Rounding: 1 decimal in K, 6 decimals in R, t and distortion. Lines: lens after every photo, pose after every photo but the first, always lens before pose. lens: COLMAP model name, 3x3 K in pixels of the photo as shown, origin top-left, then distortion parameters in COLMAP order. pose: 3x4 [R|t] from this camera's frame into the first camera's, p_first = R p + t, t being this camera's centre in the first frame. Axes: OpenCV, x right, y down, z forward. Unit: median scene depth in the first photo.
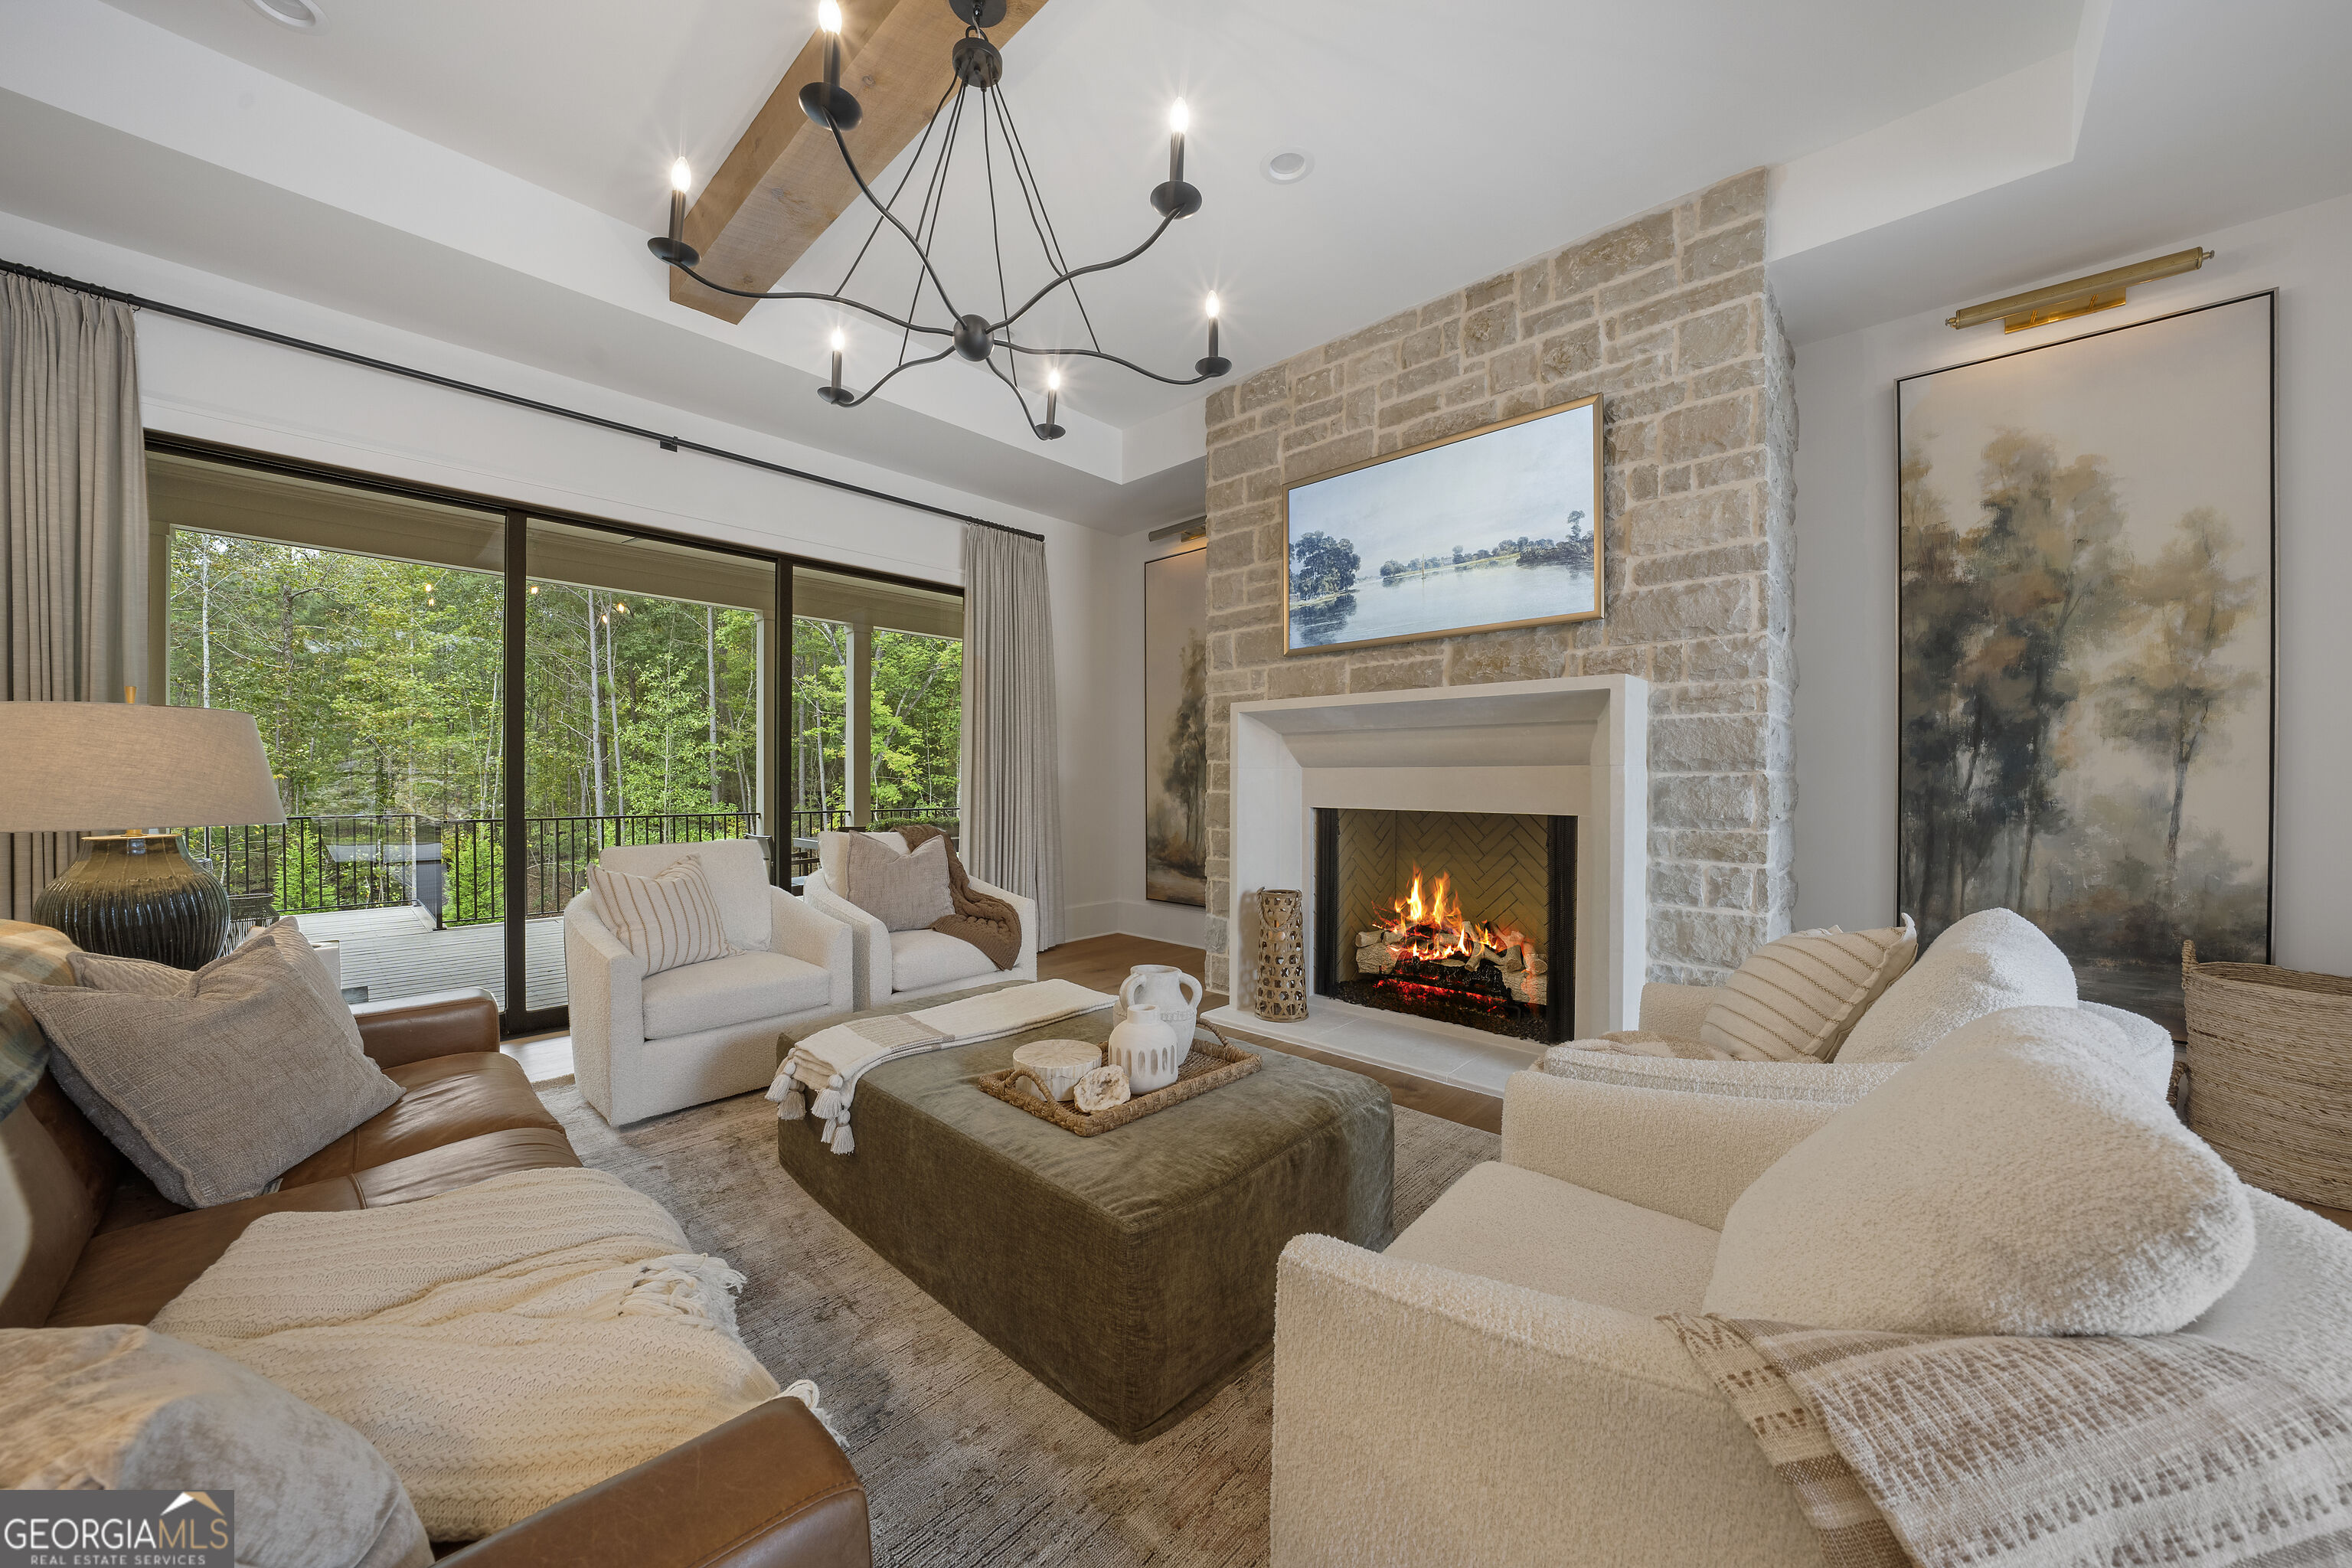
lens RADIAL K [[820.4, 0, 1174.2], [0, 820.4, 780.8], [0, 0, 1]] dist [-0.023766, 0.001724]
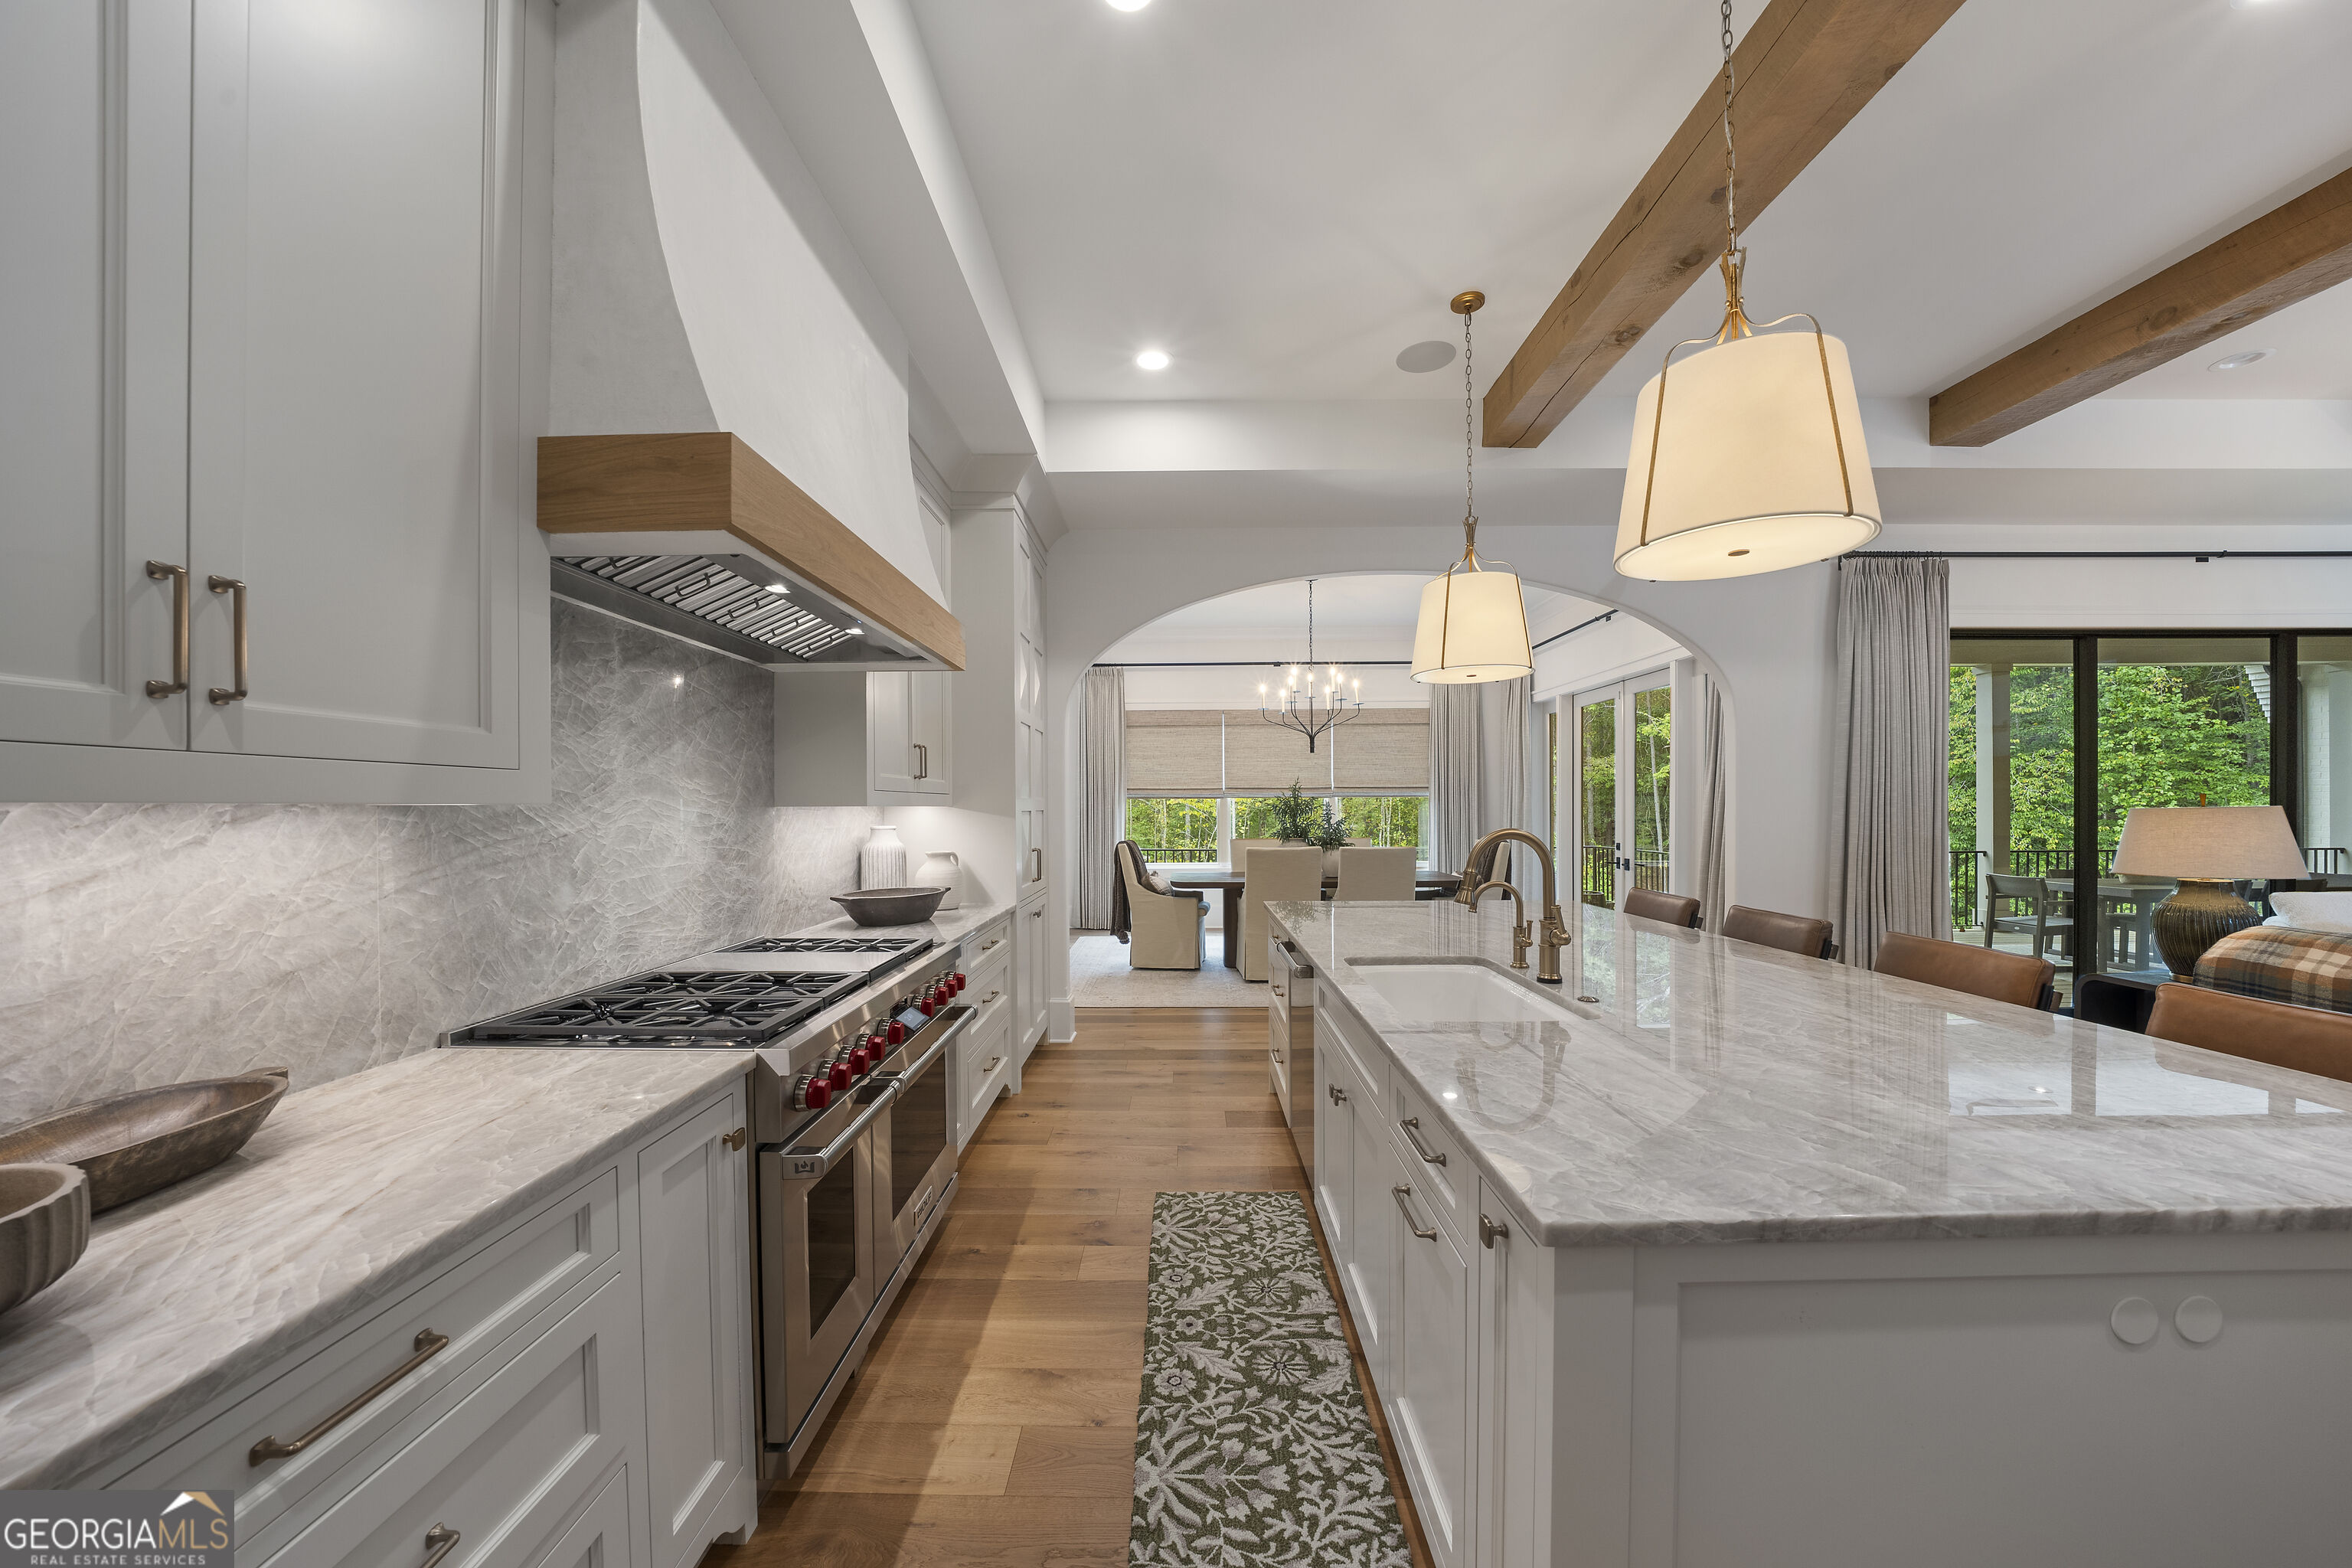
lens RADIAL K [[820.4, 0, 1172.9], [0, 820.4, 812.1], [0, 0, 1]] dist [-0.023766, 0.001724]
pose [[0.666278, -0.004410, -0.745691, -0.983278], [0.008874, 0.999959, 0.002016, -0.066640], [0.745651, -0.007960, 0.666289, -1.184652]]
